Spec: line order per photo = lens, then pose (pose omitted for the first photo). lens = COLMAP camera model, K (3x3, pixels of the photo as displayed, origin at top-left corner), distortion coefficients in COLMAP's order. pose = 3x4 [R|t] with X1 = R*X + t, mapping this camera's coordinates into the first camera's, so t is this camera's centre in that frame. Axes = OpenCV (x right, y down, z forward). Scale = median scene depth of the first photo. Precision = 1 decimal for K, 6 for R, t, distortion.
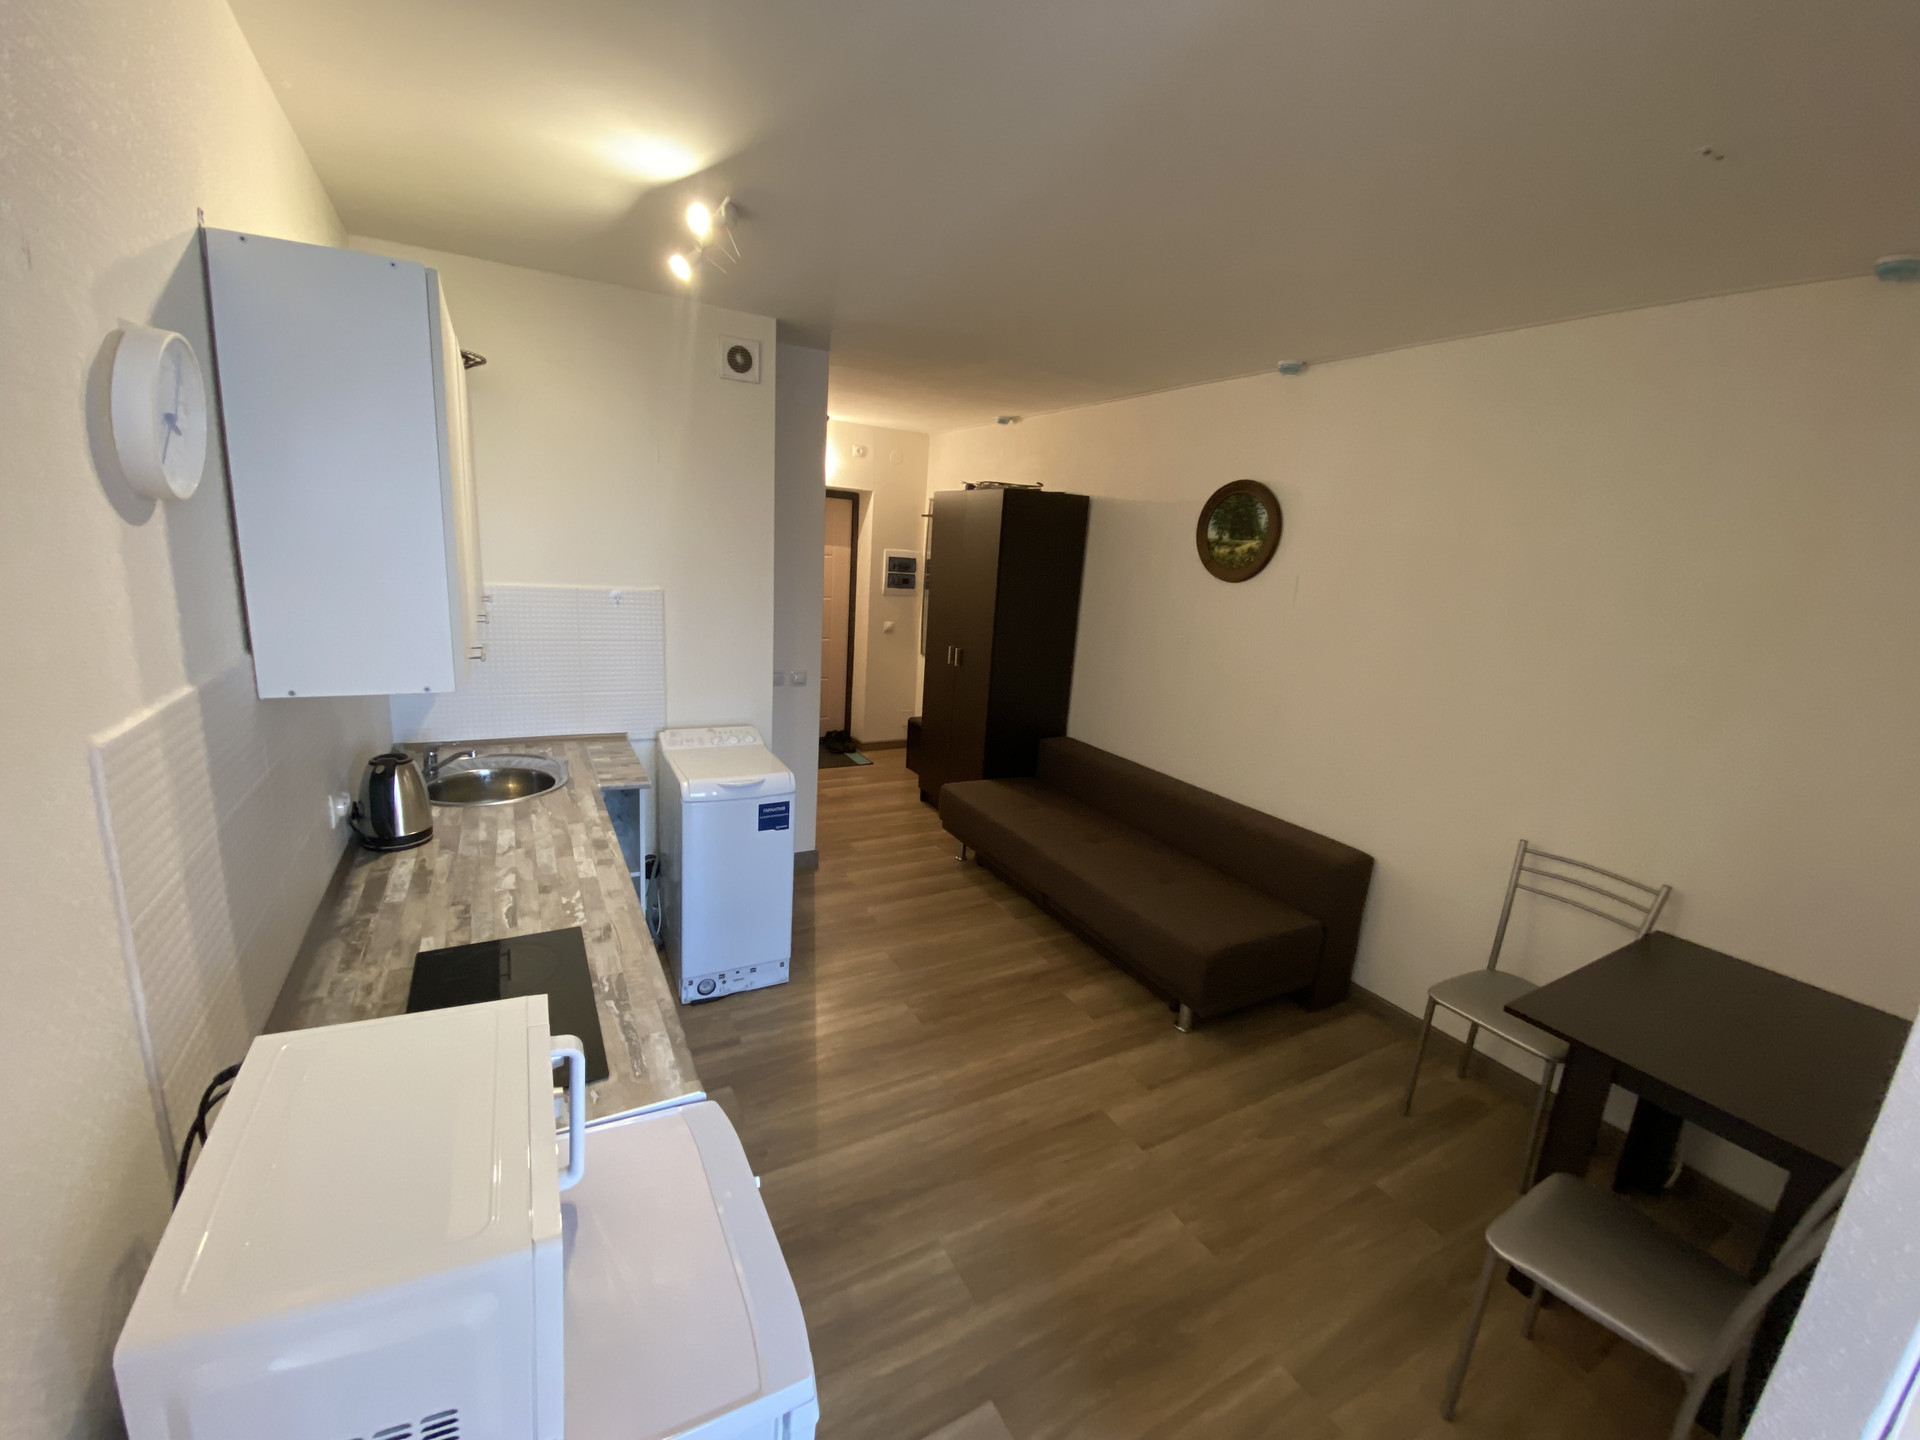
lens RADIAL K [[785.5, 0, 960.0], [0, 785.5, 720.0], [0, 0, 1]] dist [0.031874, -0.031822]
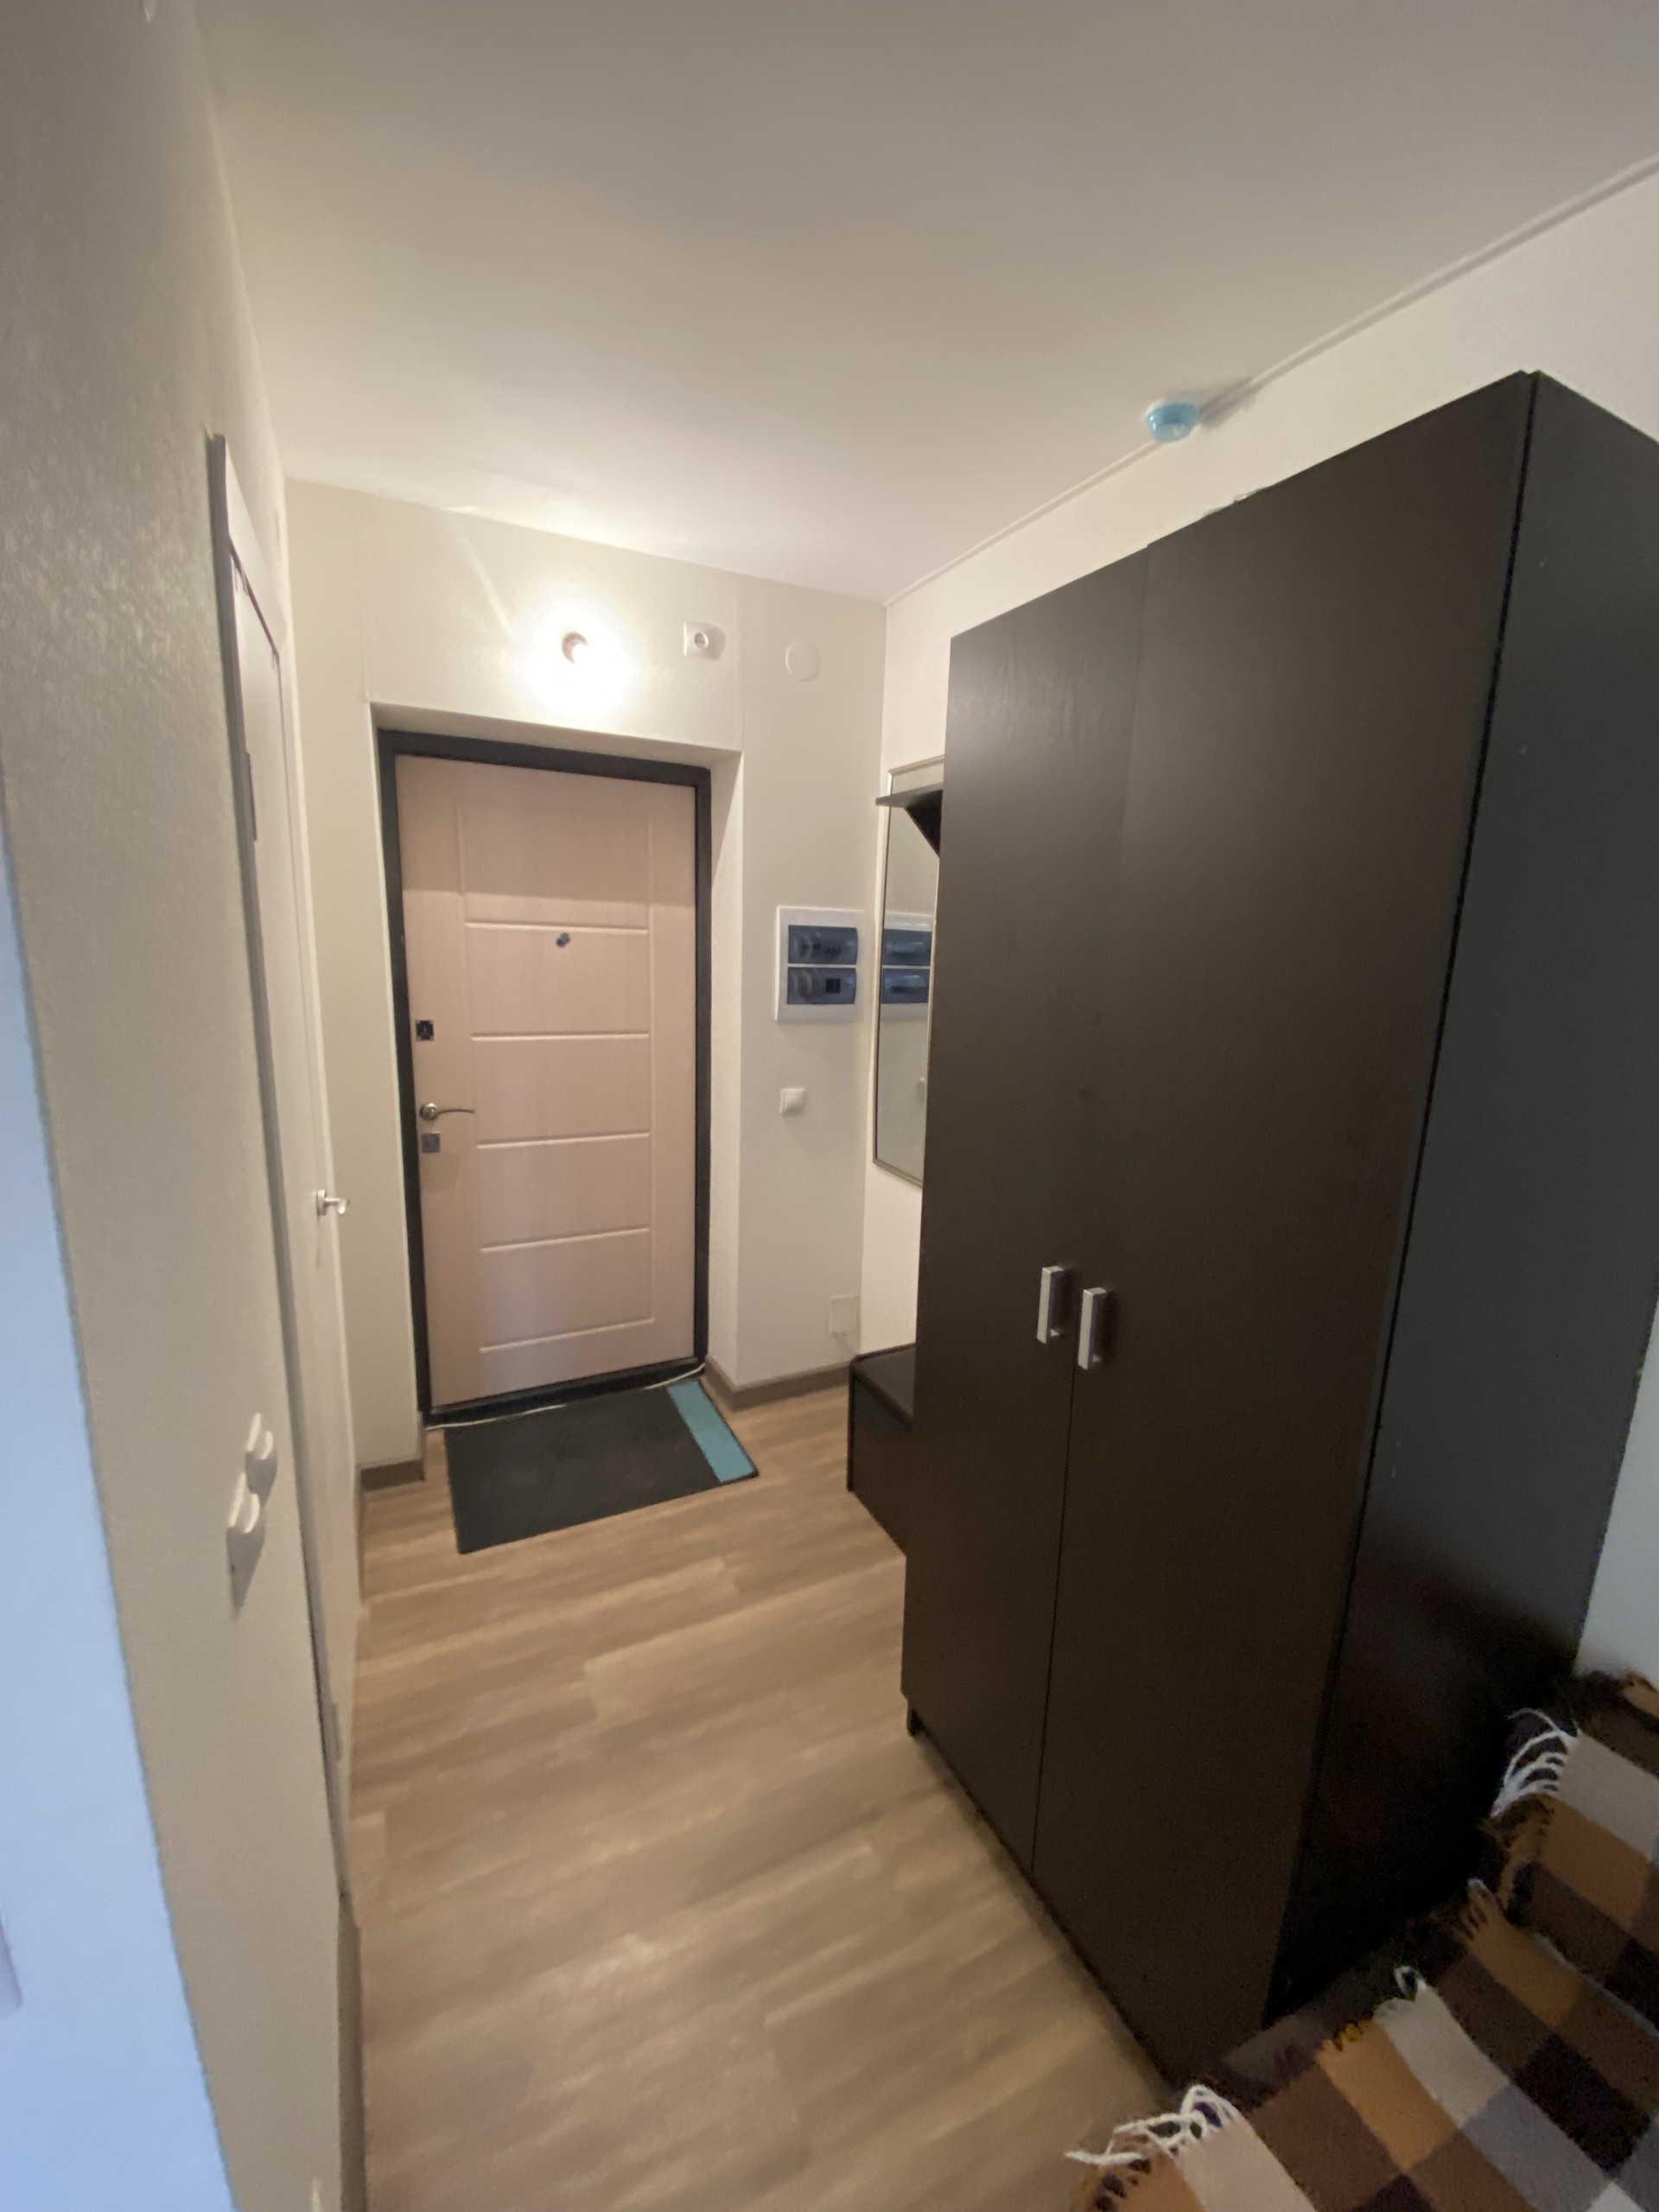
lens RADIAL K [[877.0, 0, 829.5], [0, 877.0, 1106.0], [0, 0, 1]] dist [0.031616, -0.027697]
pose [[0.997855, -0.025943, -0.060110, -0.080679], [0.024149, 0.999247, -0.030381, -0.181482], [0.060853, 0.028864, 0.997729, 0.991732]]
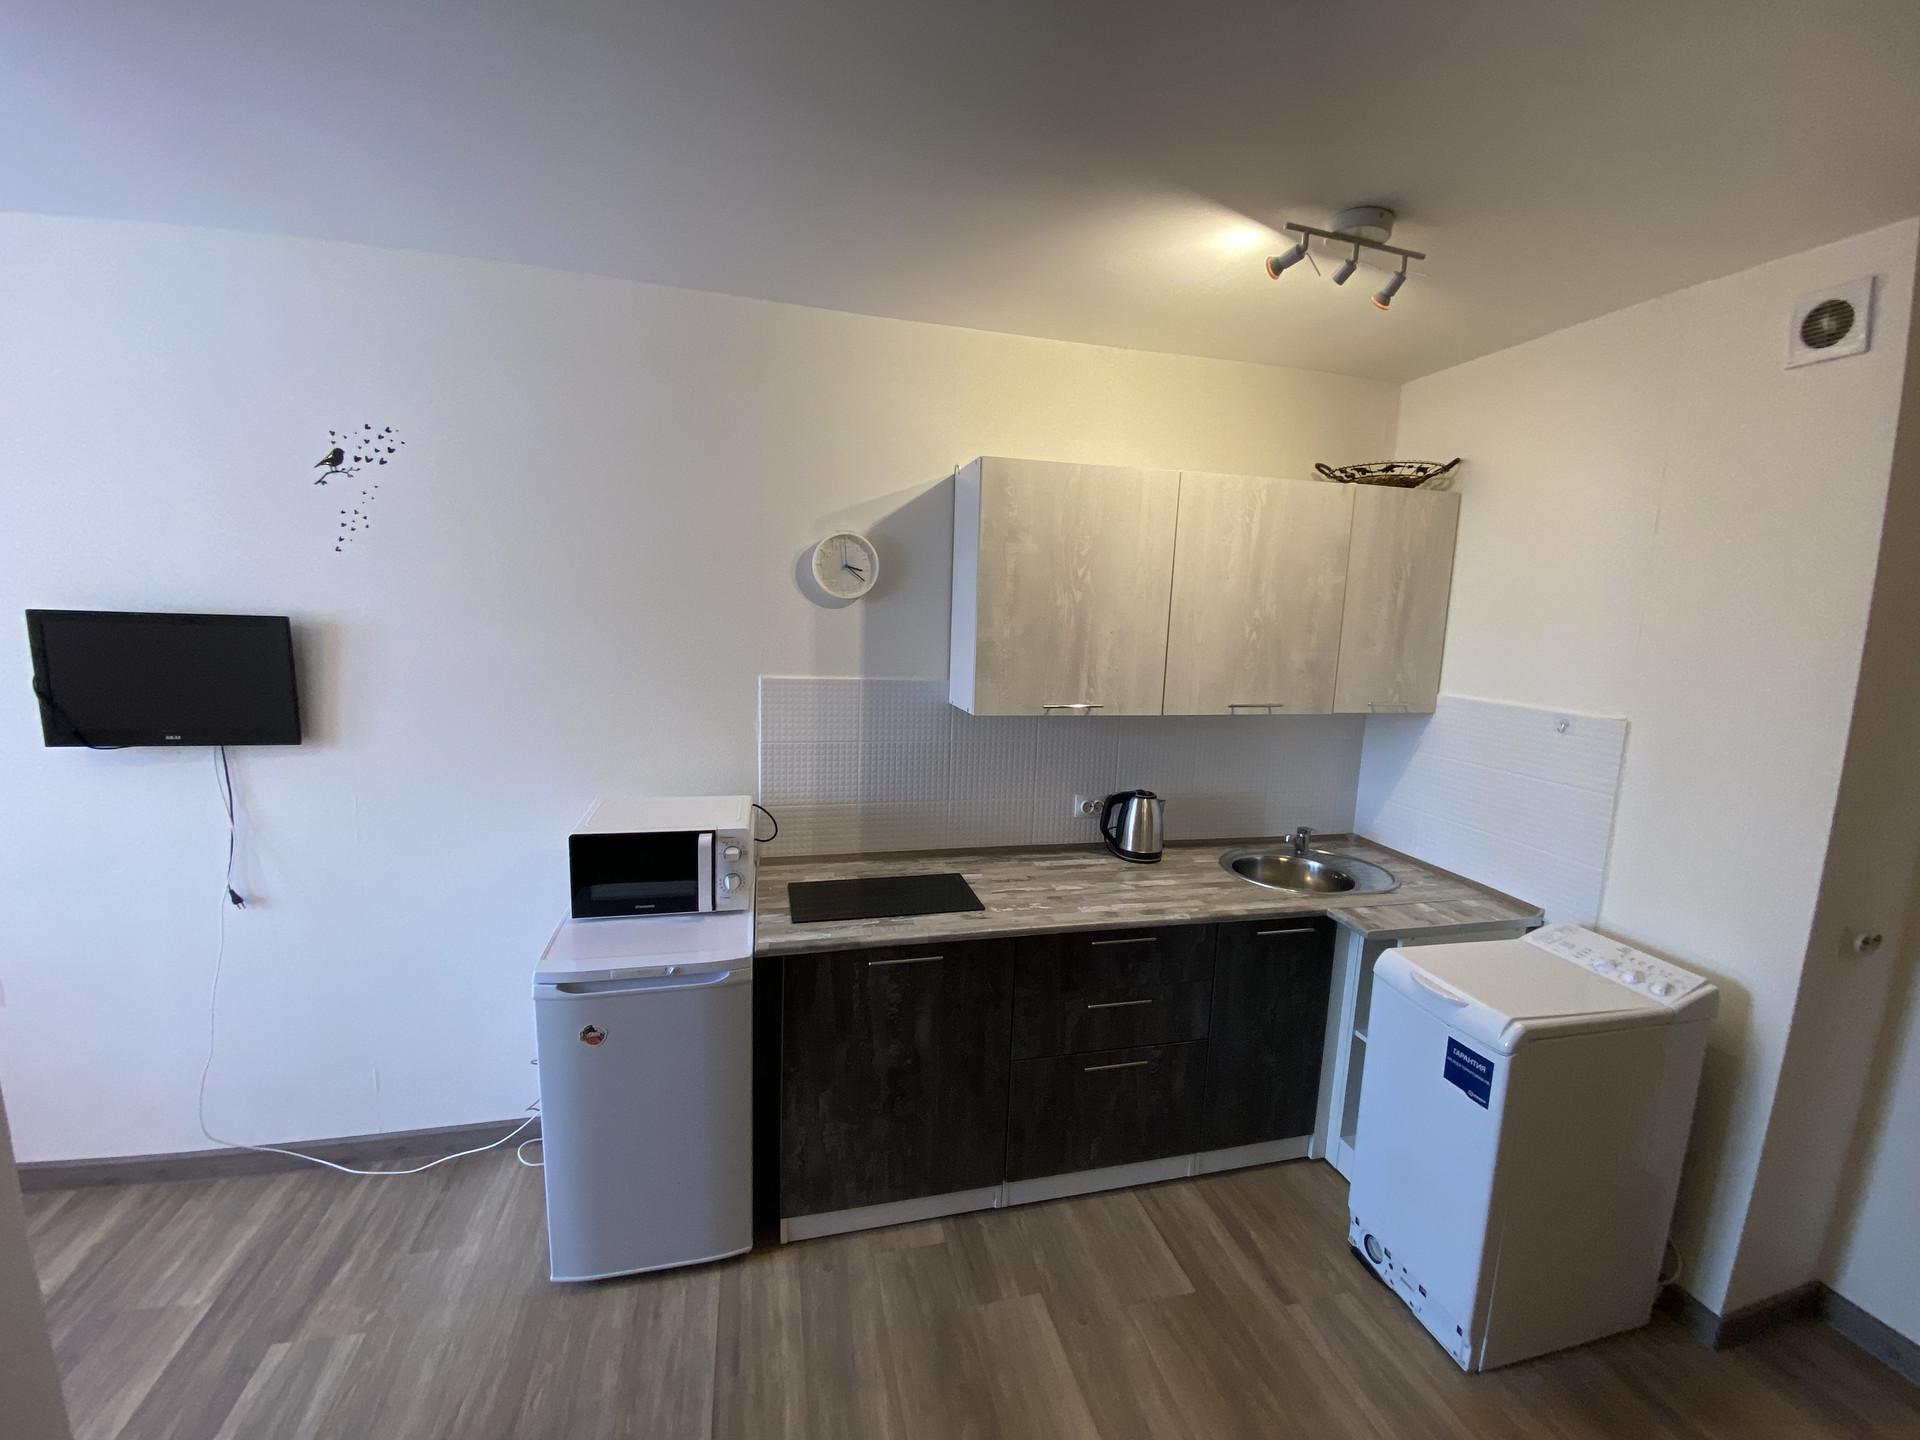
lens RADIAL K [[761.2, 0, 955.3], [0, 761.2, 713.3], [0, 0, 1]] dist [0.031616, -0.027697]
pose [[-0.271733, 0.049970, -0.961075, 0.350366], [-0.262490, 0.956938, 0.123971, -0.091743], [0.925883, 0.285960, -0.246915, 0.567373]]
